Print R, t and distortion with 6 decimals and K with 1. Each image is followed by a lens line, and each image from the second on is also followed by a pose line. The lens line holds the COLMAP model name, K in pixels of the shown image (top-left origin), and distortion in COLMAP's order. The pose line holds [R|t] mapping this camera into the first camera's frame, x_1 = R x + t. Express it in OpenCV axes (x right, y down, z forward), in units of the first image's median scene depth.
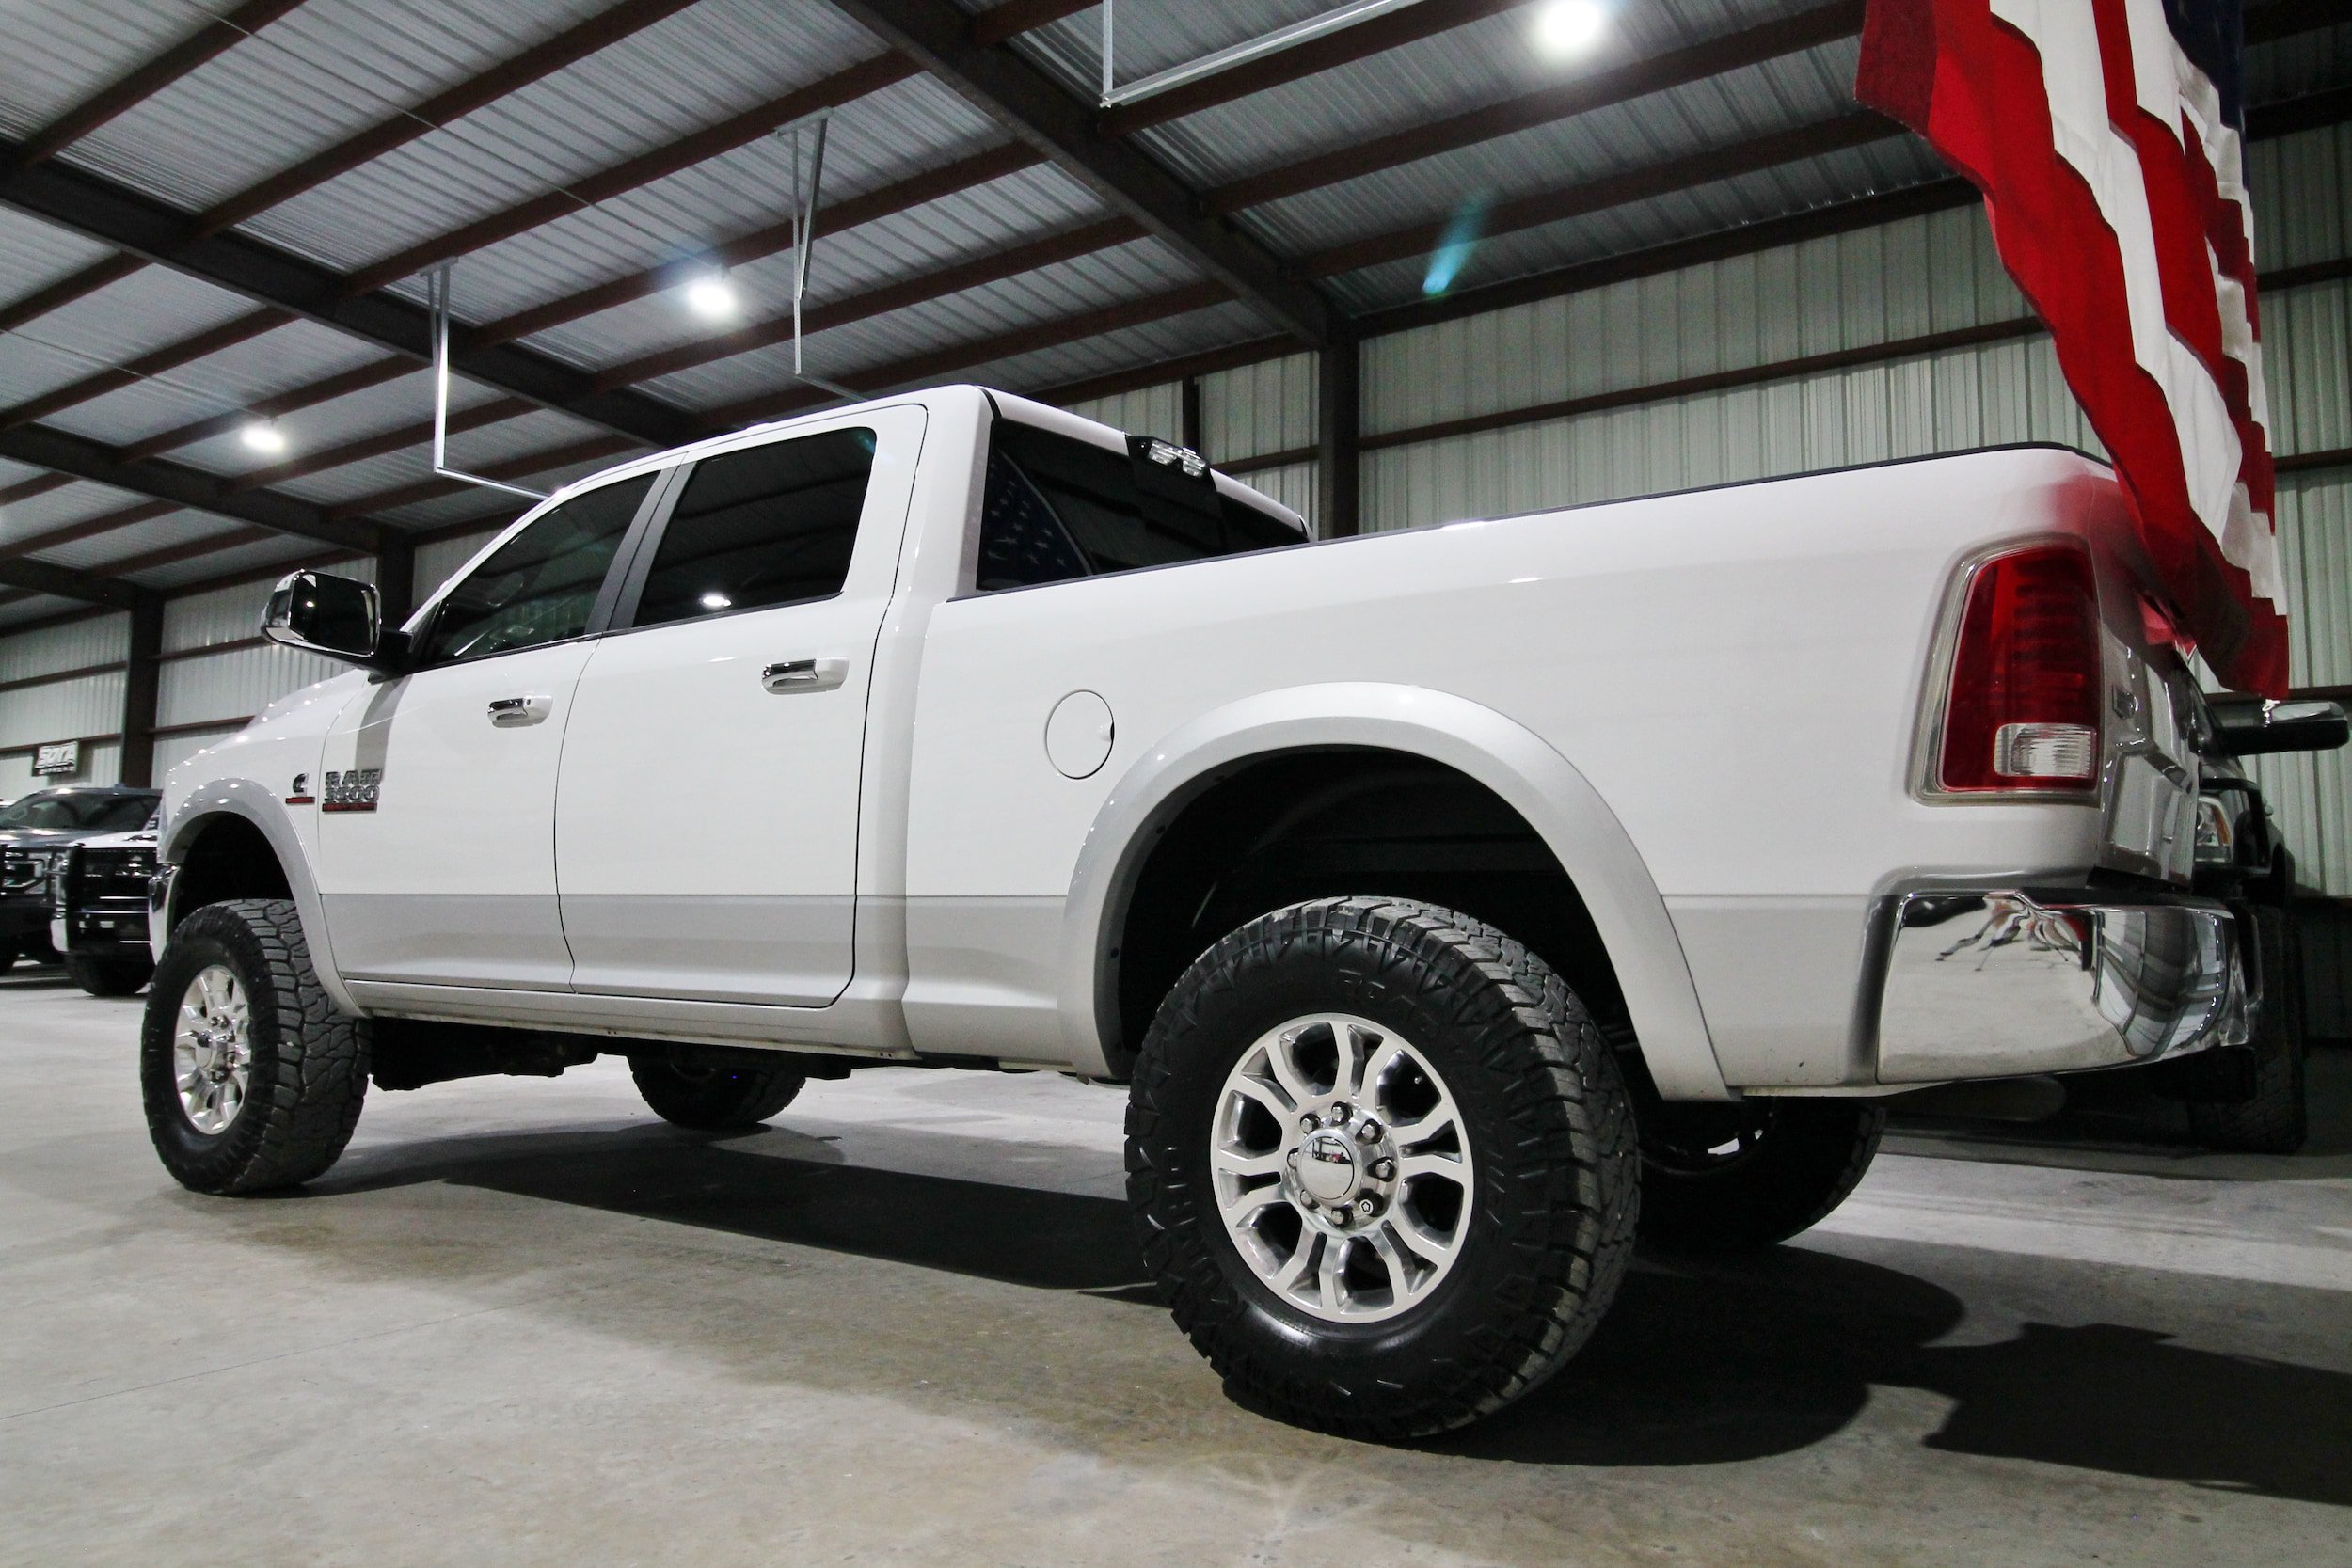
lens RADIAL K [[1632.3, 0, 1186.4], [0, 1632.3, 765.7], [0, 0, 1]] dist [0.003210, -0.000226]
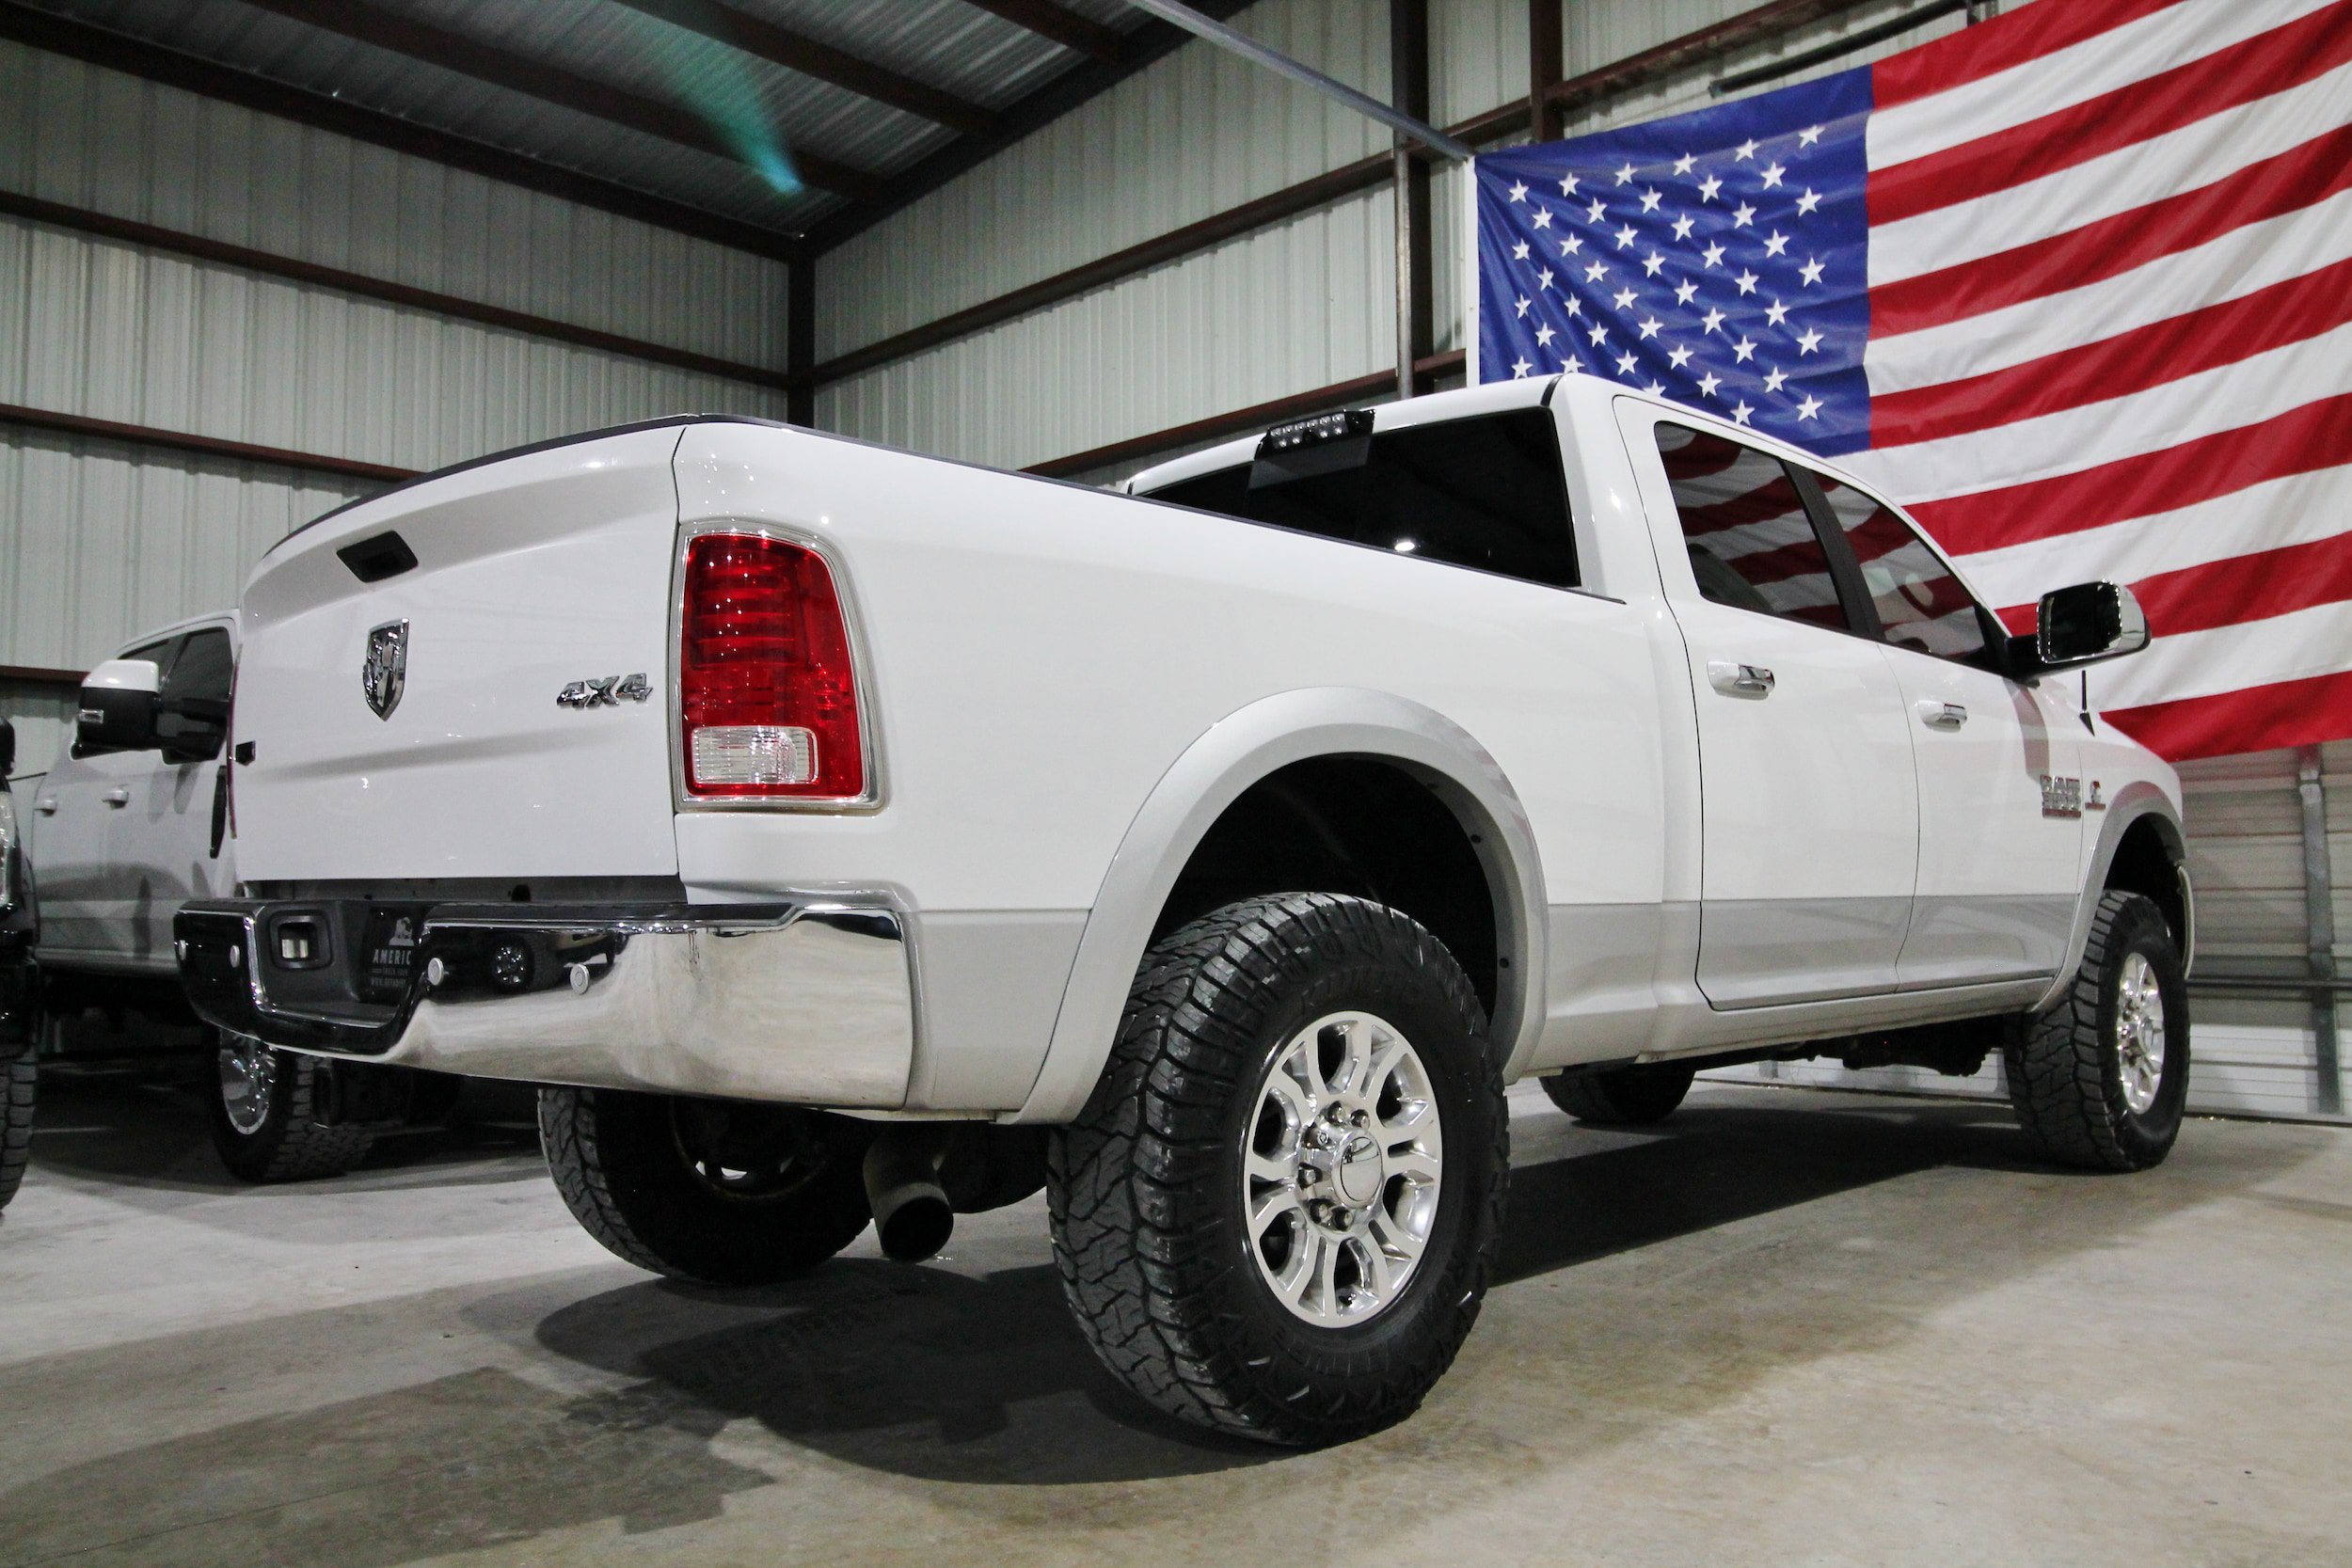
lens RADIAL K [[1816.3, 0, 1175.7], [0, 1816.3, 780.5], [0, 0, 1]] dist [0.005367, 0.005689]
pose [[0.169656, 0.061159, 0.983604, -1.053602], [-0.075088, 0.995973, -0.048977, 0.070272], [-0.982639, -0.065547, 0.173565, 0.860397]]
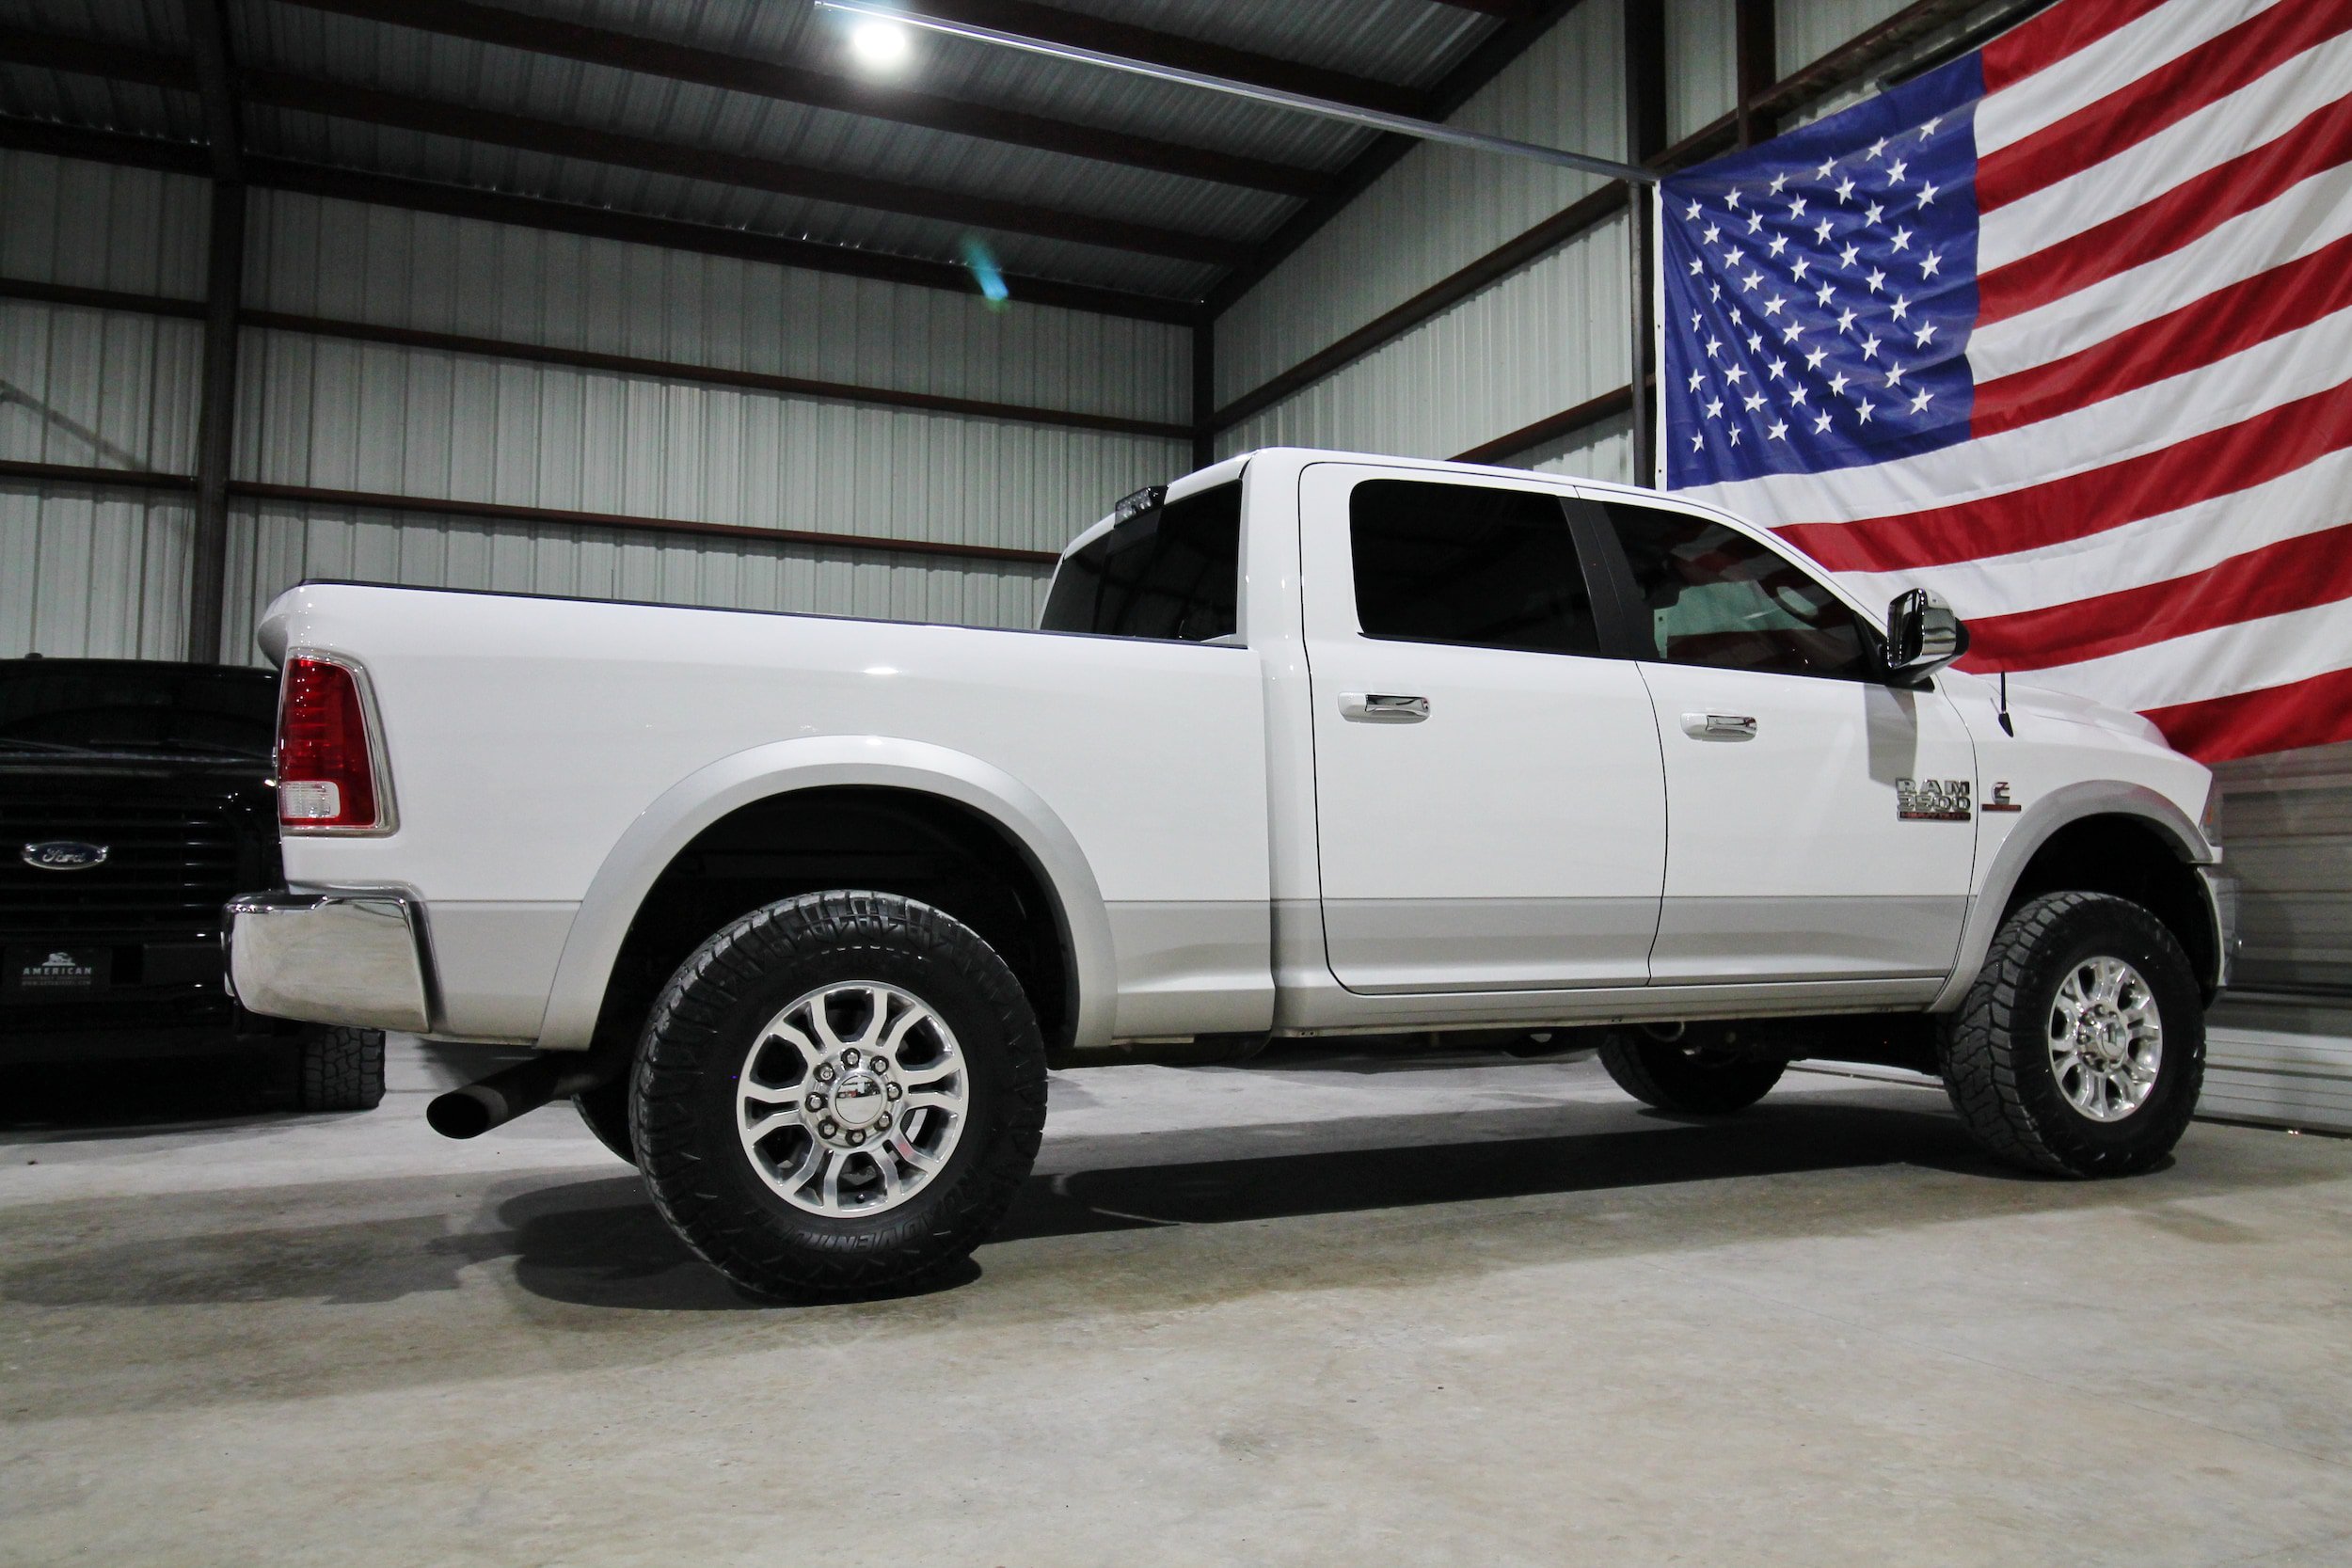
lens RADIAL K [[1744.8, 0, 1184.0], [0, 1744.8, 768.1], [0, 0, 1]] dist [0.007425, -0.001962]
pose [[0.505305, 0.058436, 0.860960, -1.032799], [-0.070388, 0.997171, -0.026370, 0.034102], [-0.860066, -0.047277, 0.507988, 0.440237]]
